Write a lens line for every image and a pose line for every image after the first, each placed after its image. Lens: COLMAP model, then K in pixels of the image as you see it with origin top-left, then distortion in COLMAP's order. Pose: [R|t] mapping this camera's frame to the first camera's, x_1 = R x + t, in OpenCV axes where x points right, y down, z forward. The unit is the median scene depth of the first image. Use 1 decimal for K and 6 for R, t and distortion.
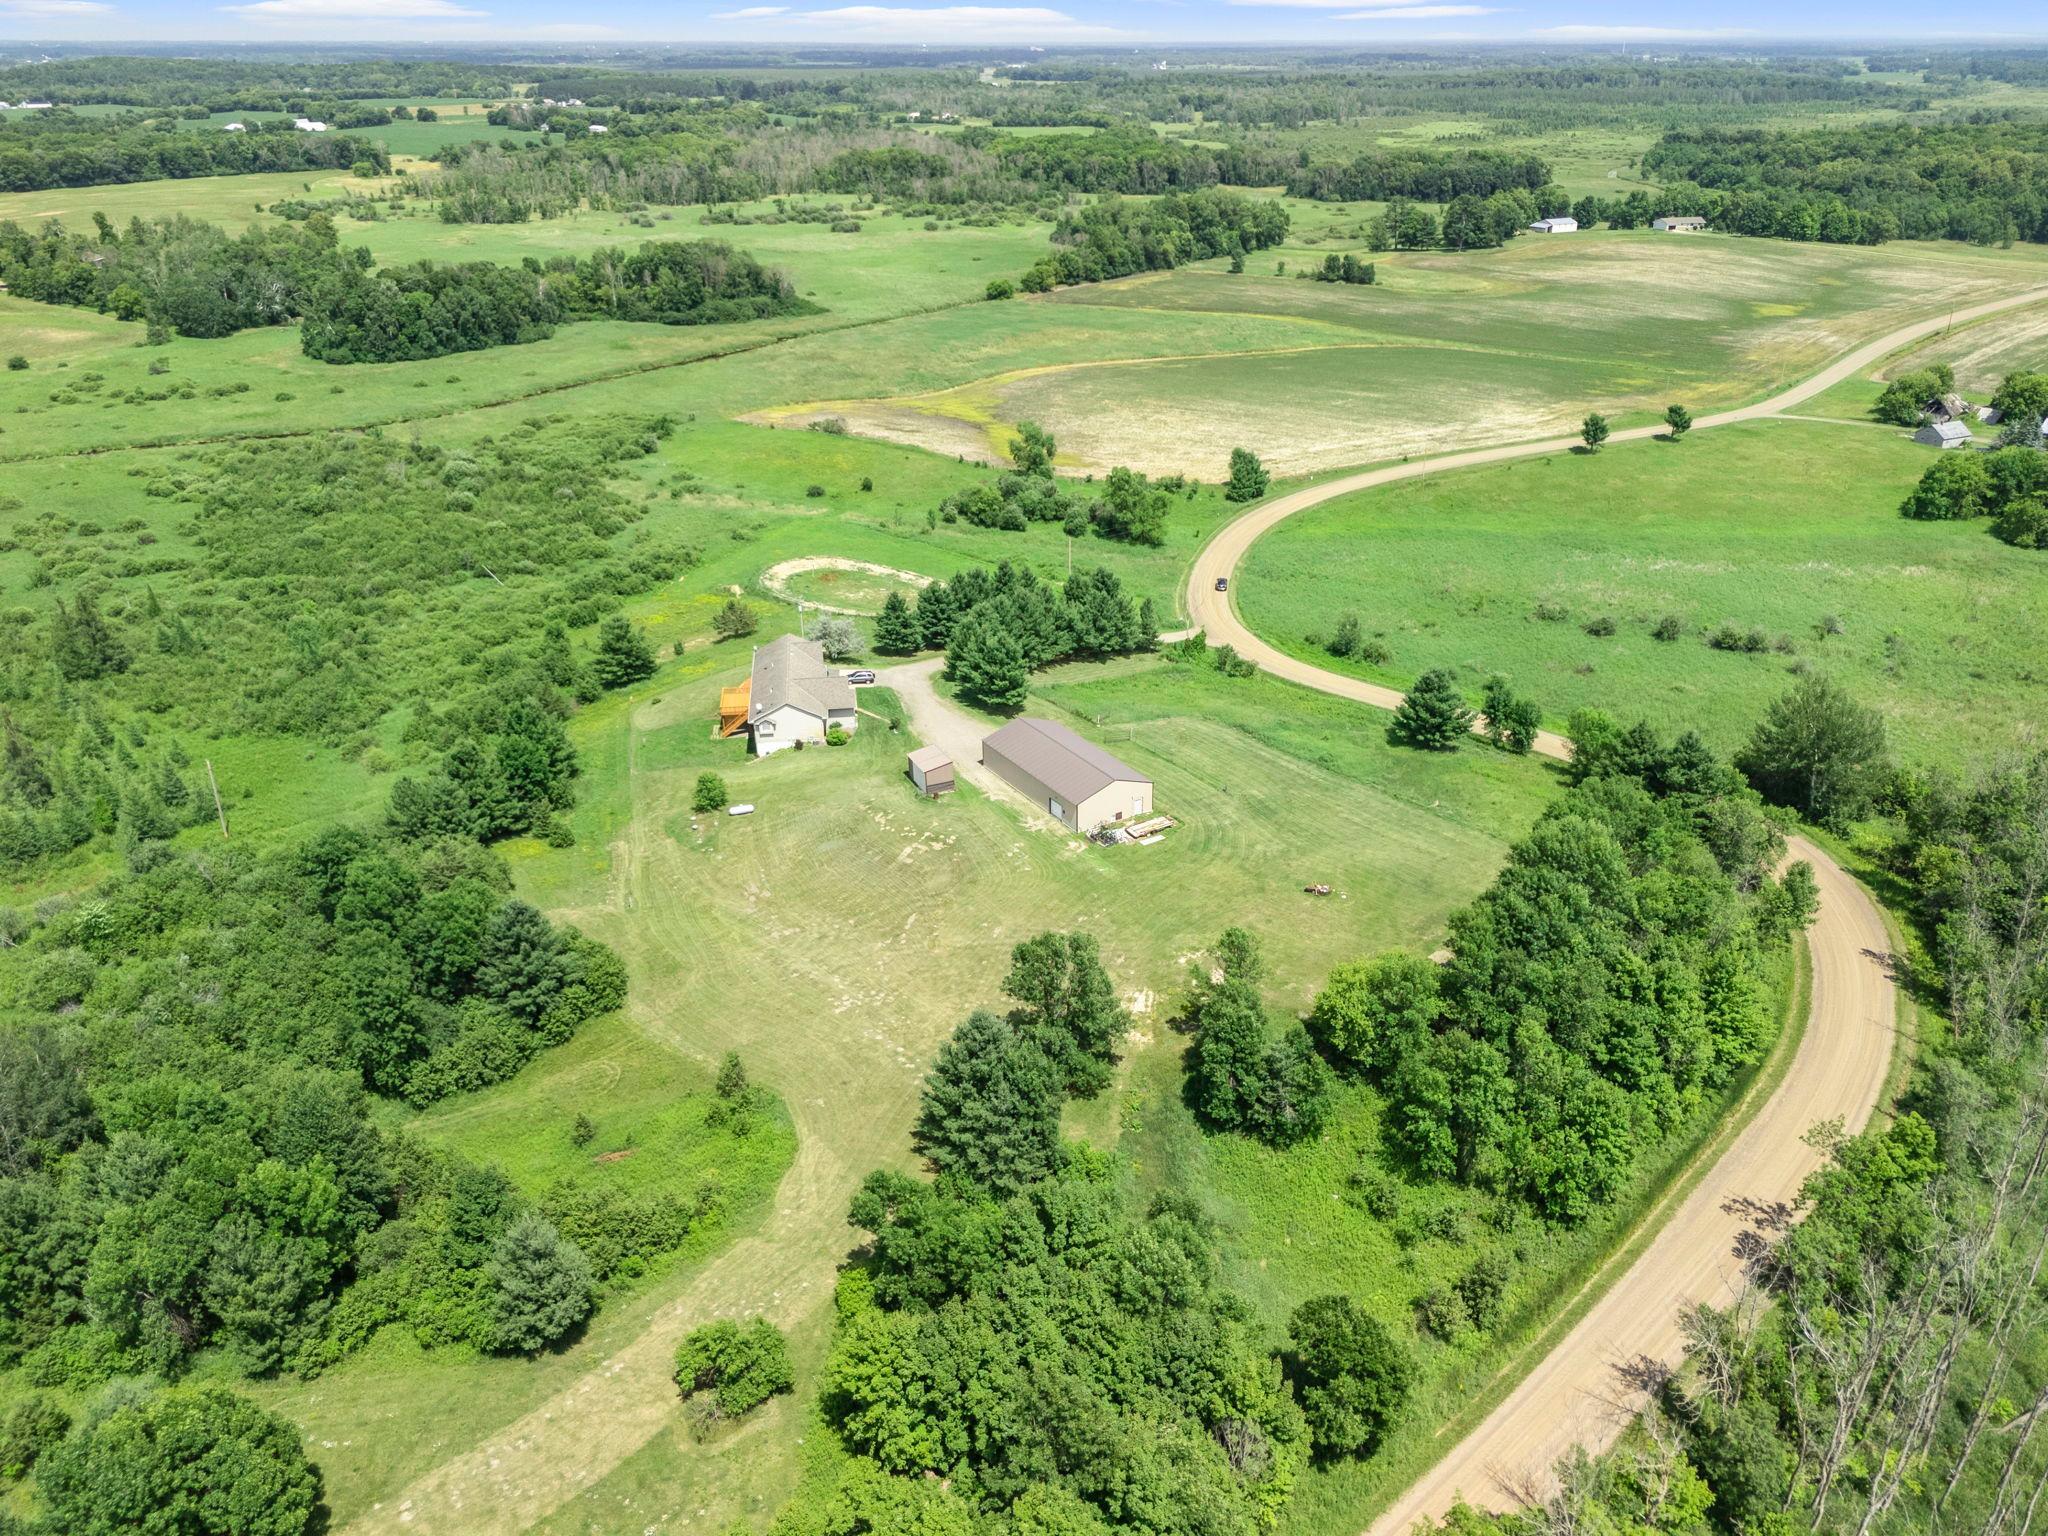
lens RADIAL K [[1491.4, 0, 1024.0], [0, 1491.4, 768.0], [0, 0, 1]] dist [0.064004, -0.054662]
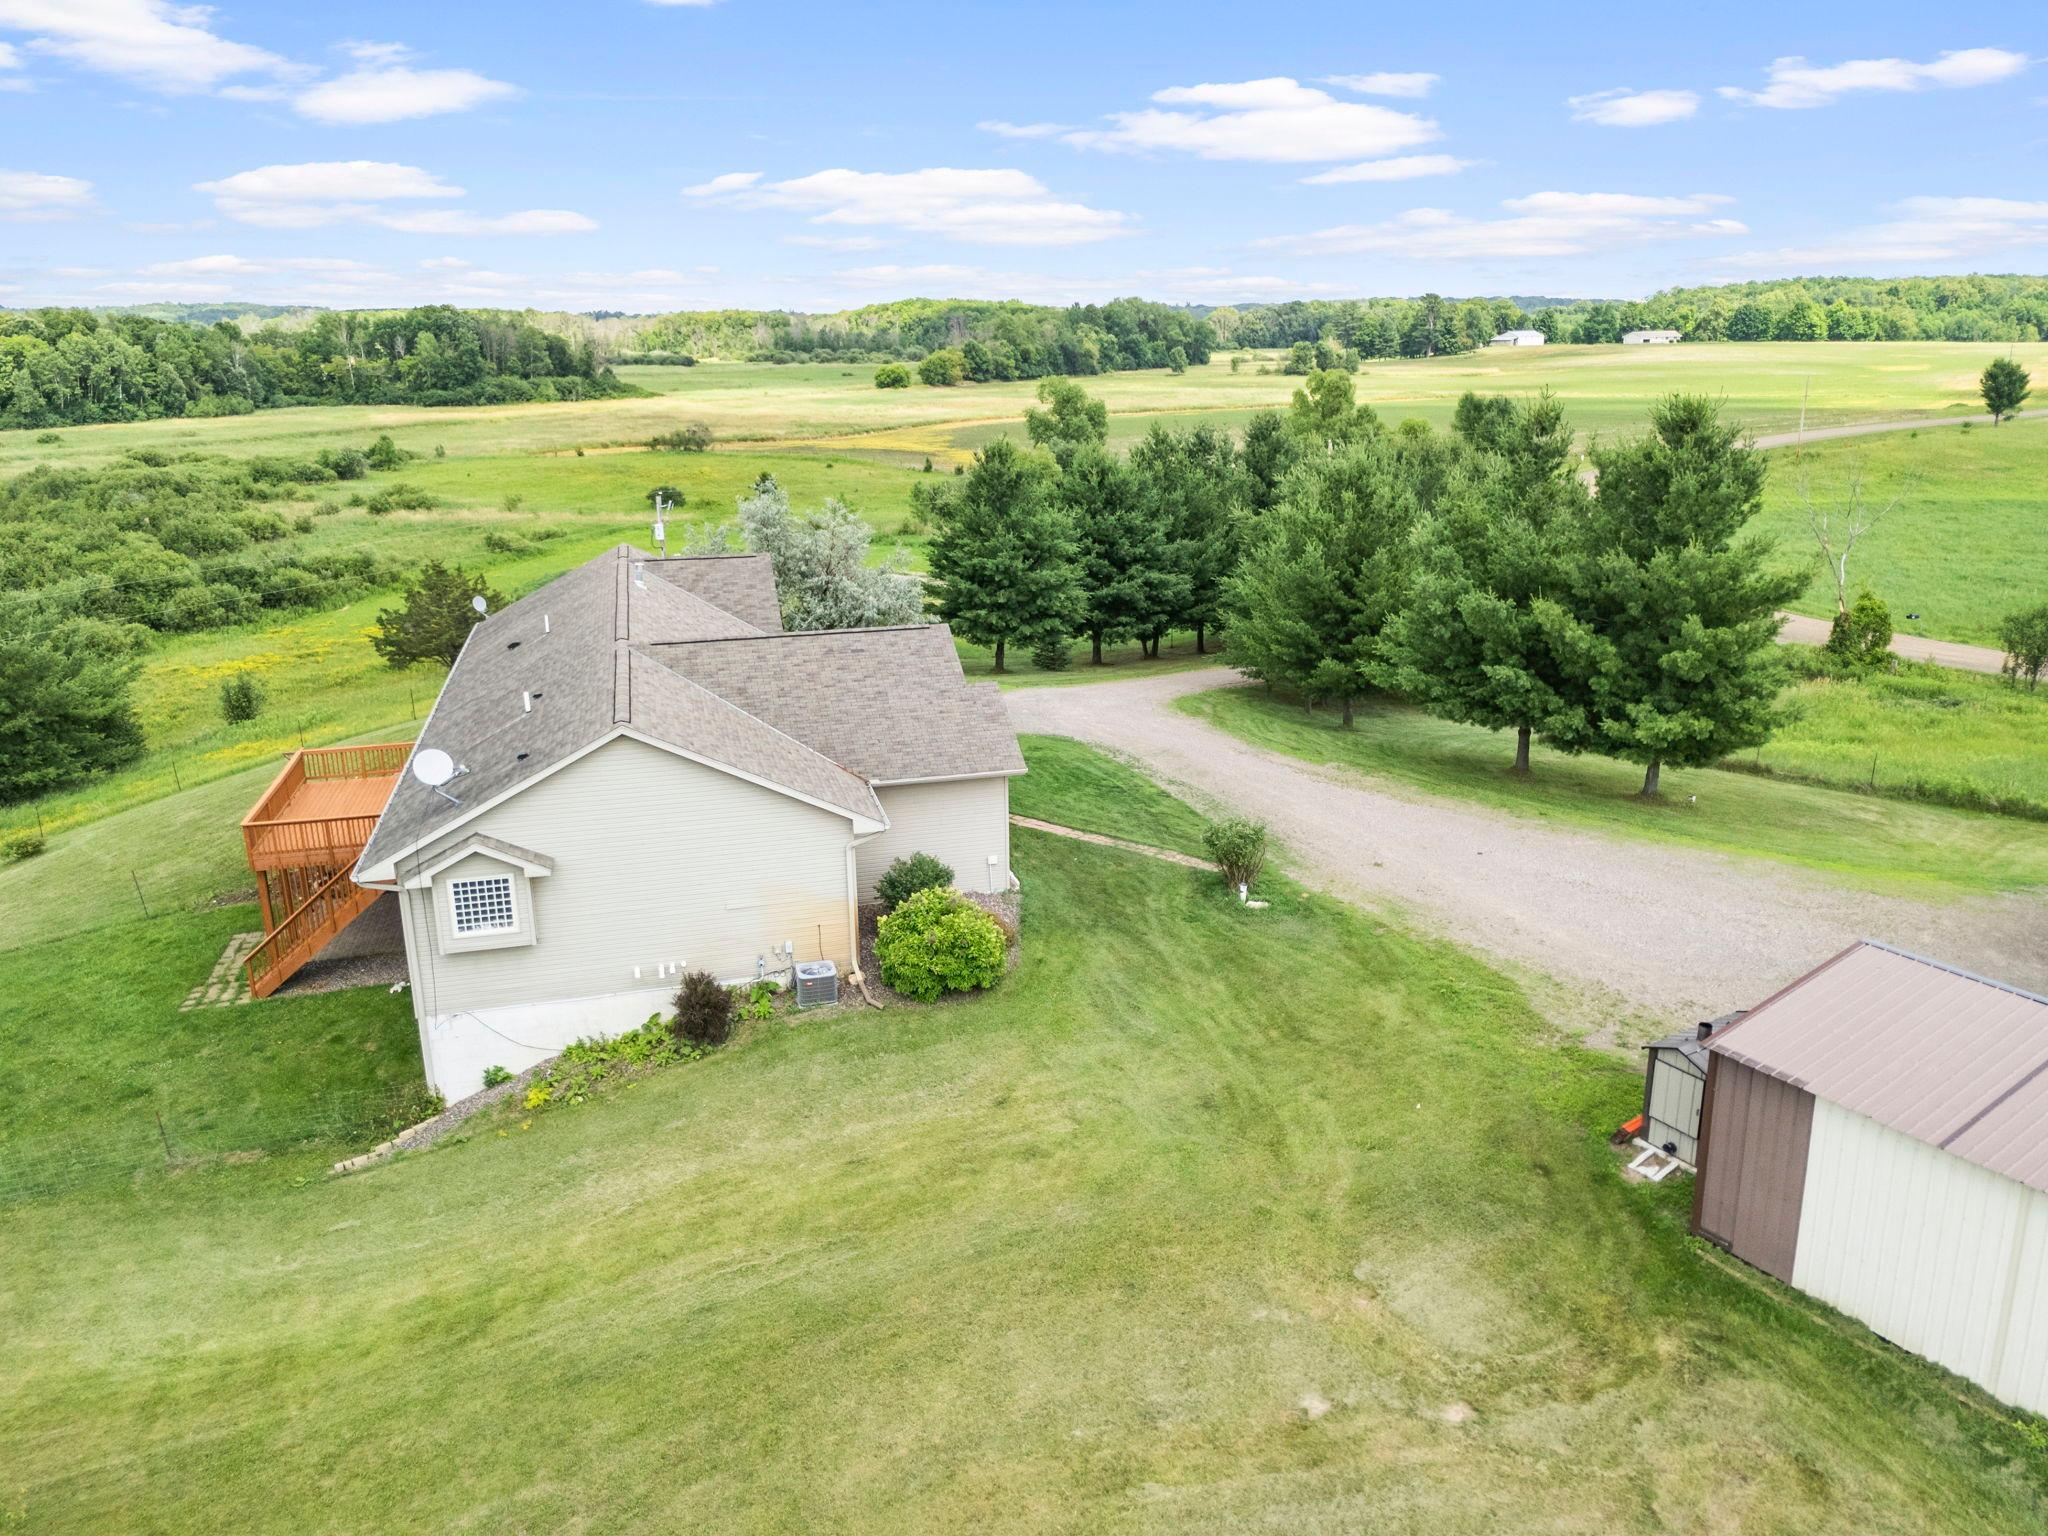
lens RADIAL K [[1491.4, 0, 1024.0], [0, 1491.4, 768.0], [0, 0, 1]] dist [0.064004, -0.054662]
pose [[0.992579, -0.040917, 0.114510, -0.054085], [0.058262, 0.986586, -0.152489, -0.005755], [-0.106734, 0.158029, 0.981649, 0.337266]]
